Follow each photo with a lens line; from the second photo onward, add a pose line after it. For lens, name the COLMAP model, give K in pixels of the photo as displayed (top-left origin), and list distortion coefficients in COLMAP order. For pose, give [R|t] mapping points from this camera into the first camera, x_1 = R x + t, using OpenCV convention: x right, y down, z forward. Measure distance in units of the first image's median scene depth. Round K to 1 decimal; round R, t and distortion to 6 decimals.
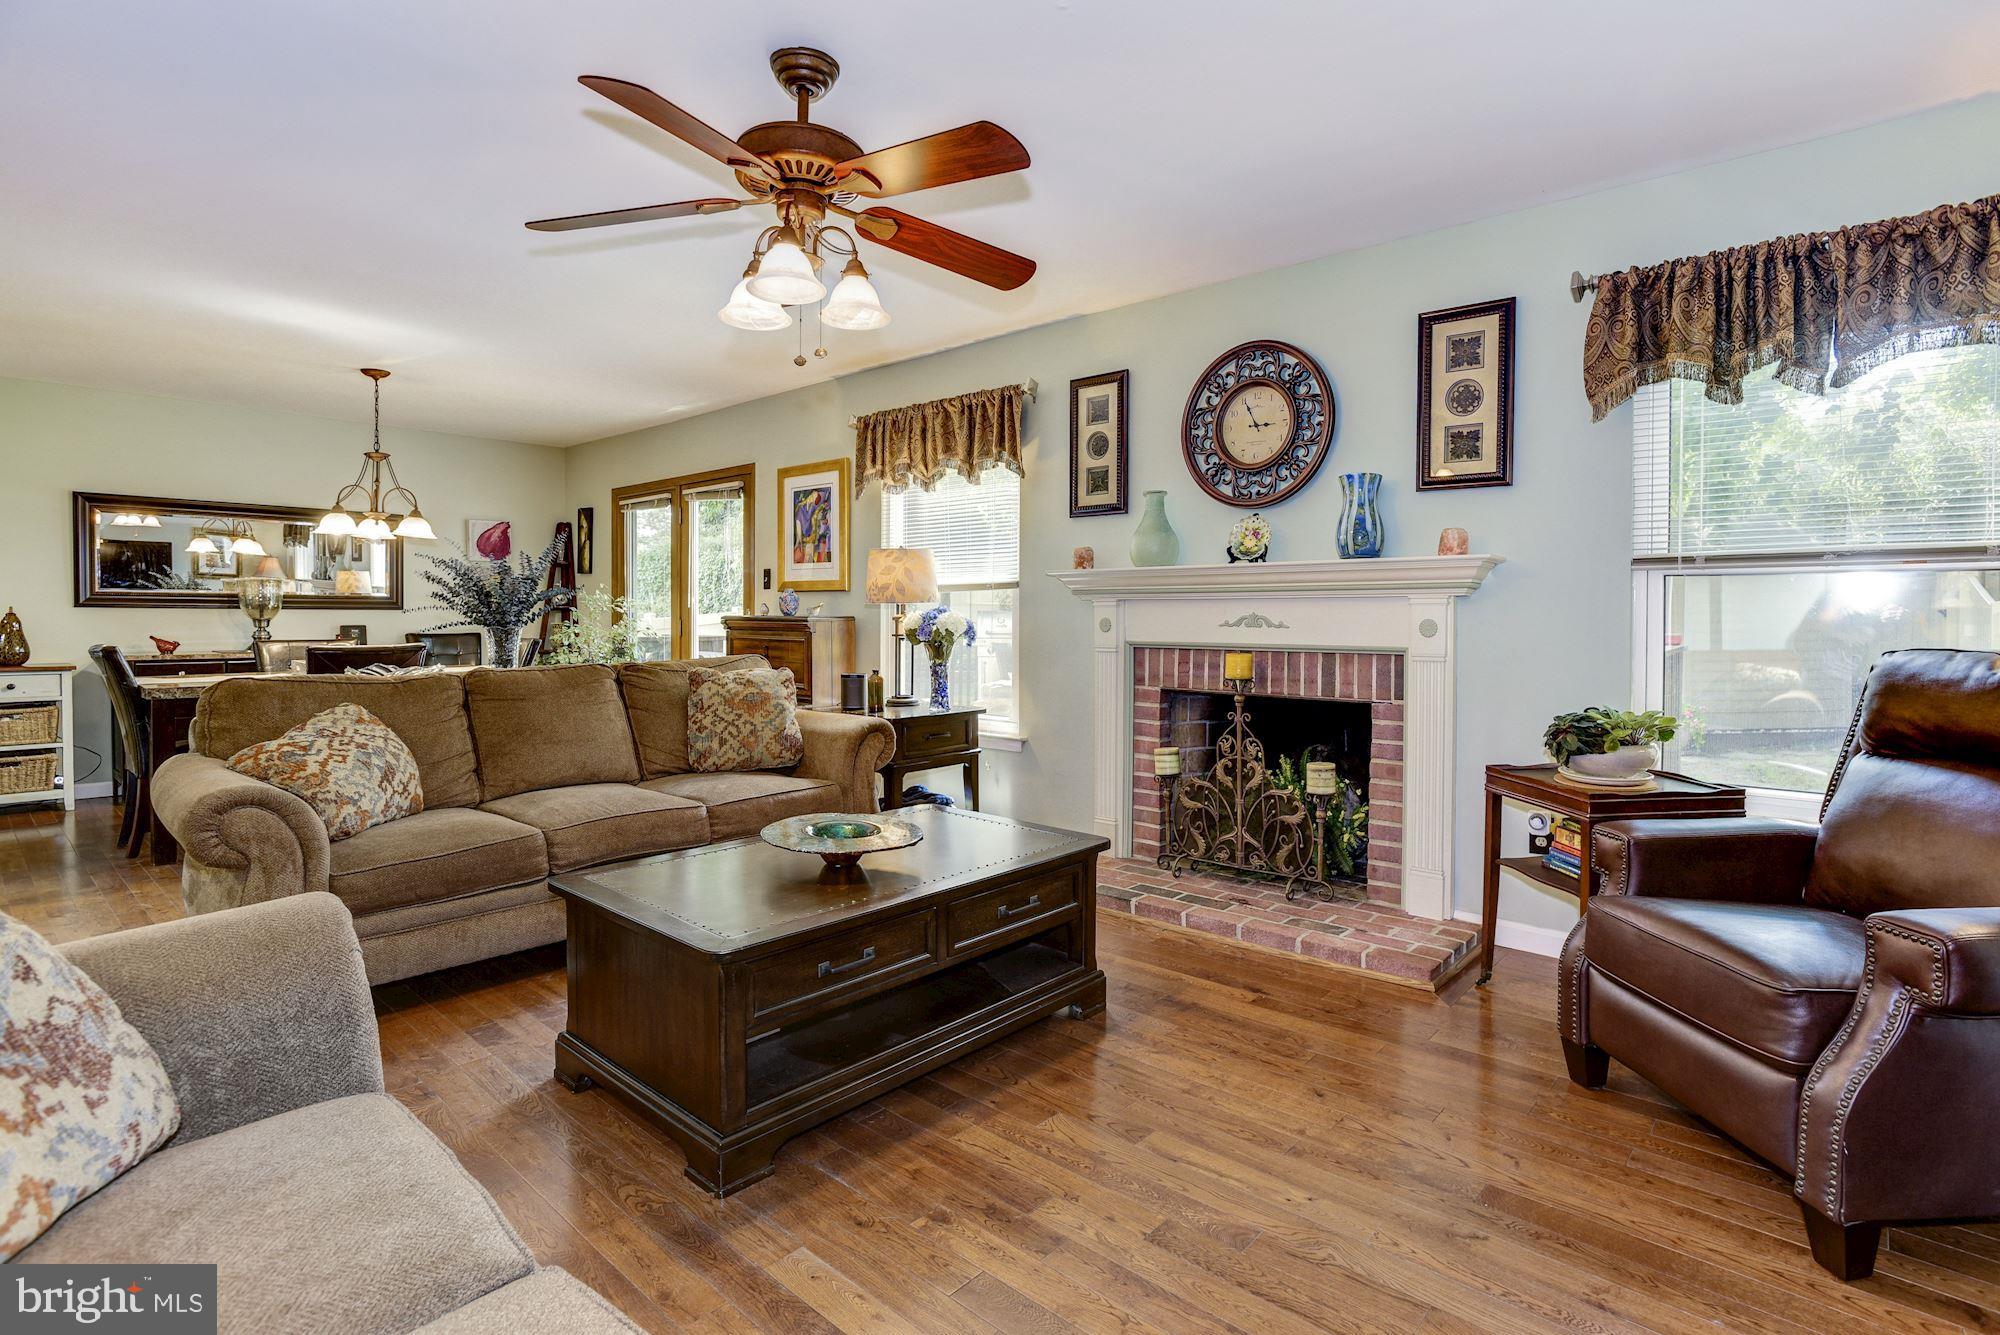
lens RADIAL K [[993.6, 0, 1054.9], [0, 993.6, 644.8], [0, 0, 1]] dist [-0.061980, 0.032728]
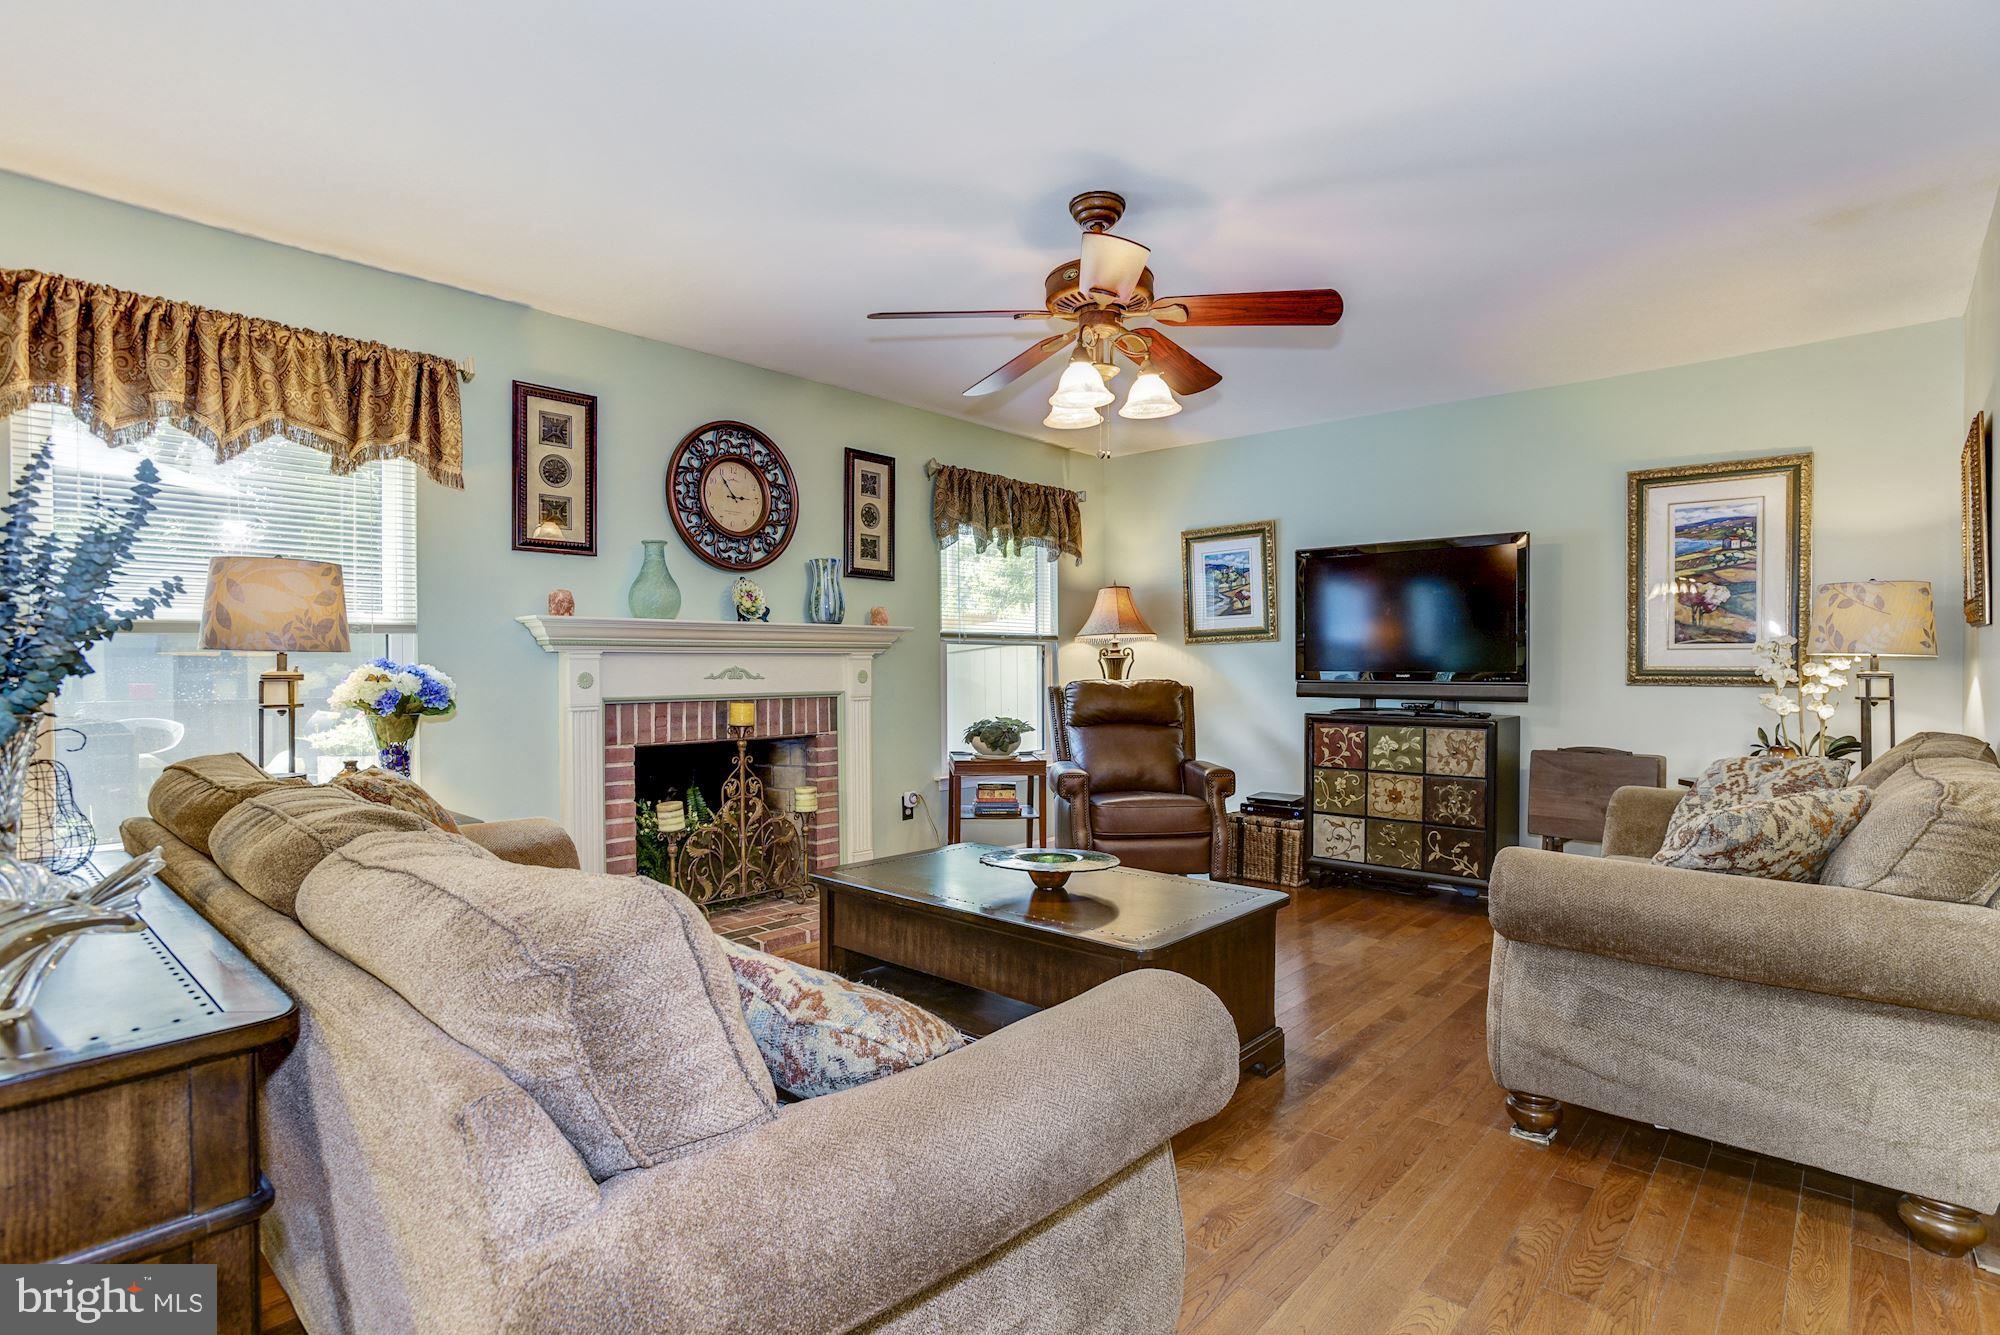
lens RADIAL K [[971.8, 0, 1025.4], [0, 971.8, 672.0], [0, 0, 1]] dist [-0.054535, 0.027668]
pose [[0.013642, -0.012172, 0.999833, -0.880217], [0.031567, 0.999433, 0.011736, -0.027854], [-0.999409, 0.031402, 0.014019, 0.661722]]
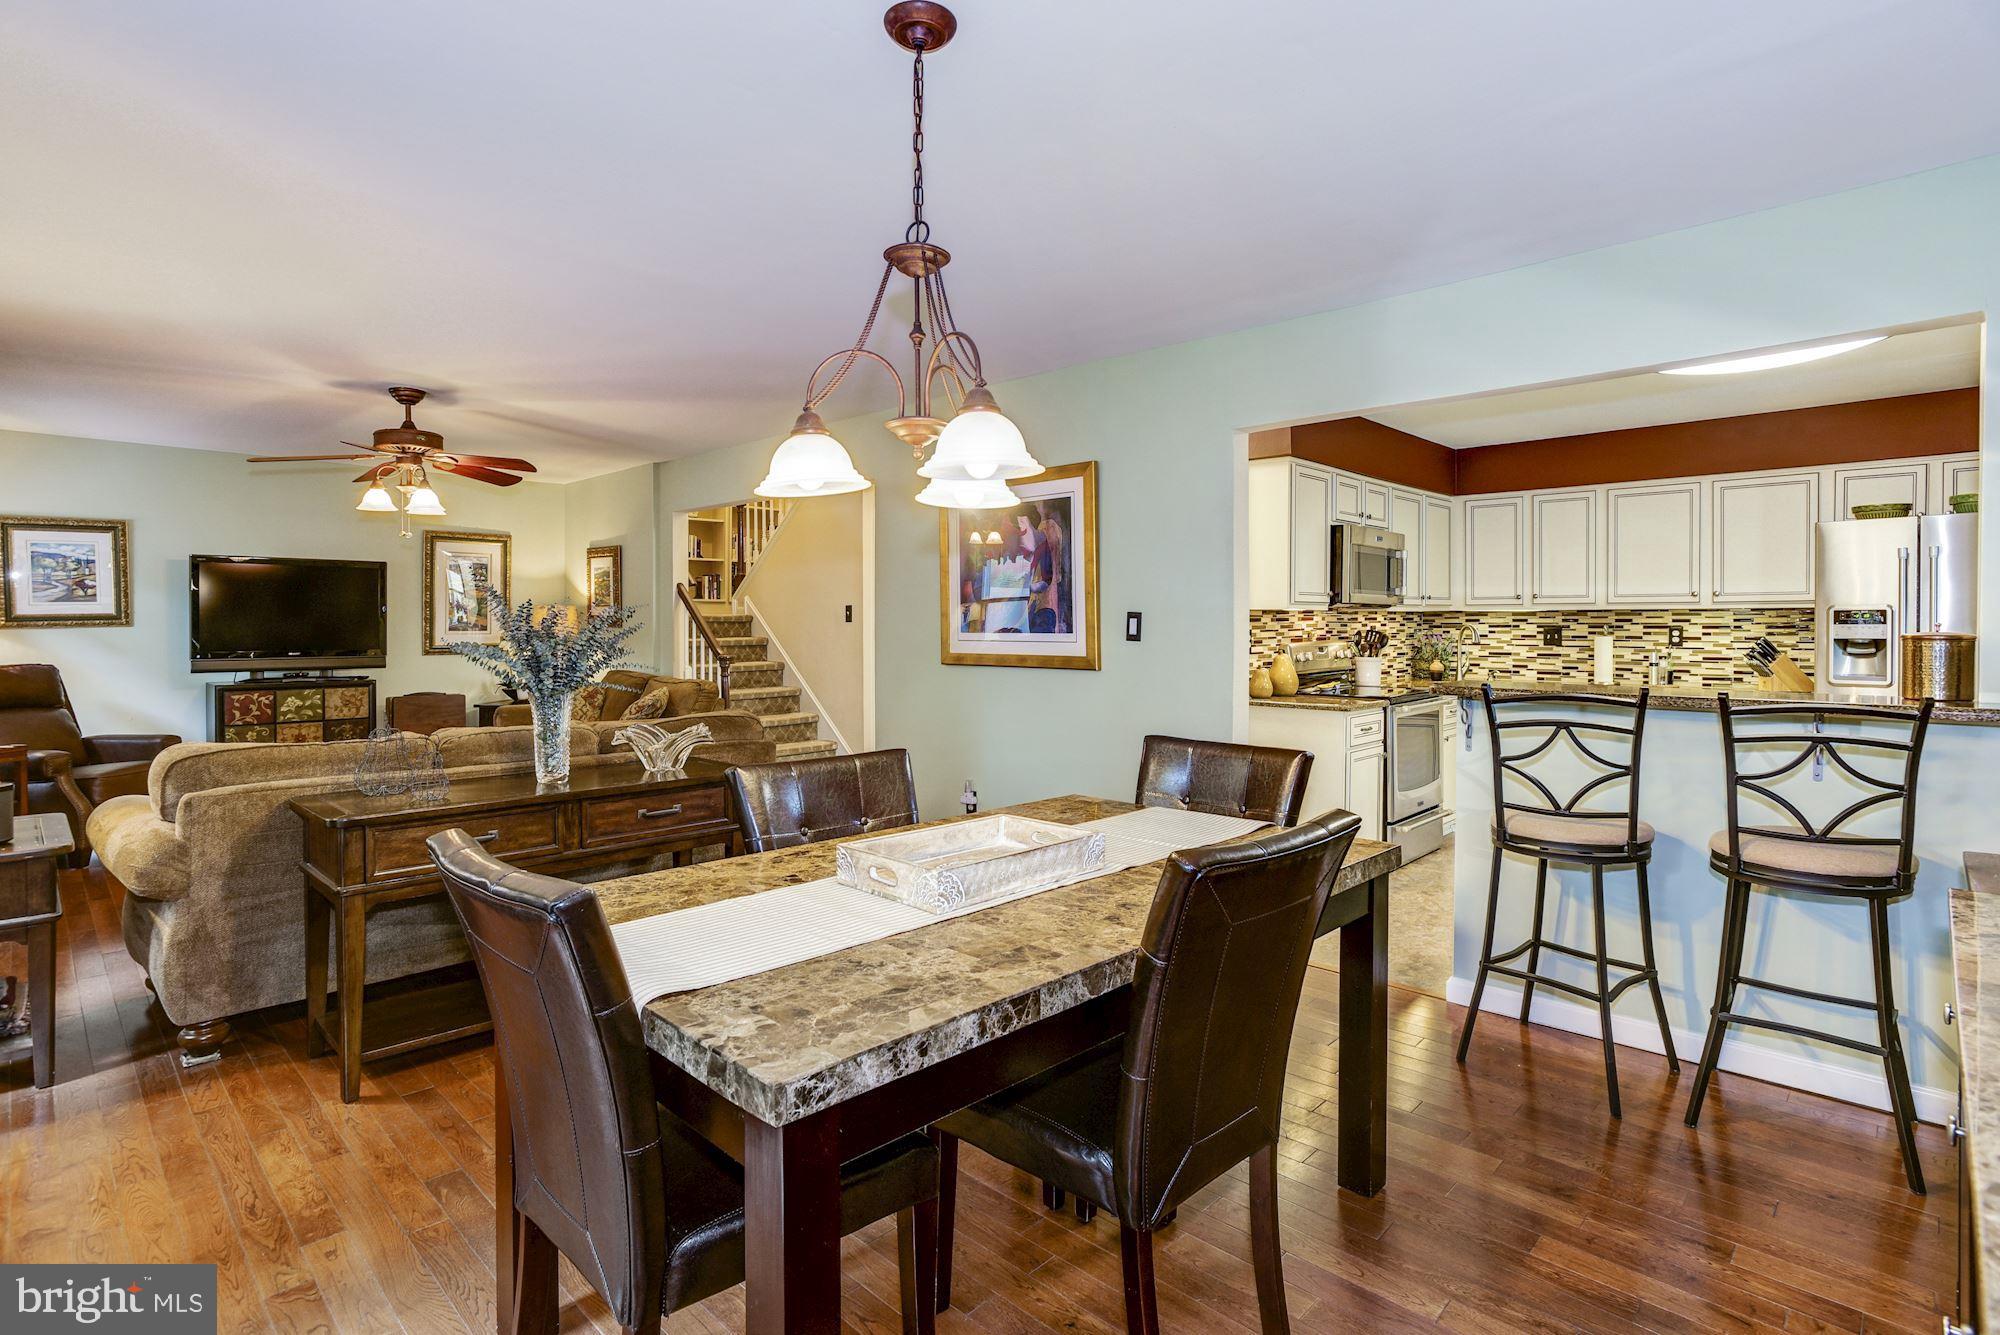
lens RADIAL K [[986.2, 0, 992.8], [0, 986.2, 625.7], [0, 0, 1]] dist [-0.053056, 0.013283]
pose [[-0.997229, -0.003188, 0.074323, -1.026949], [-0.000658, 0.999420, 0.034049, -0.105069], [-0.074388, 0.033905, -0.996653, 1.853000]]
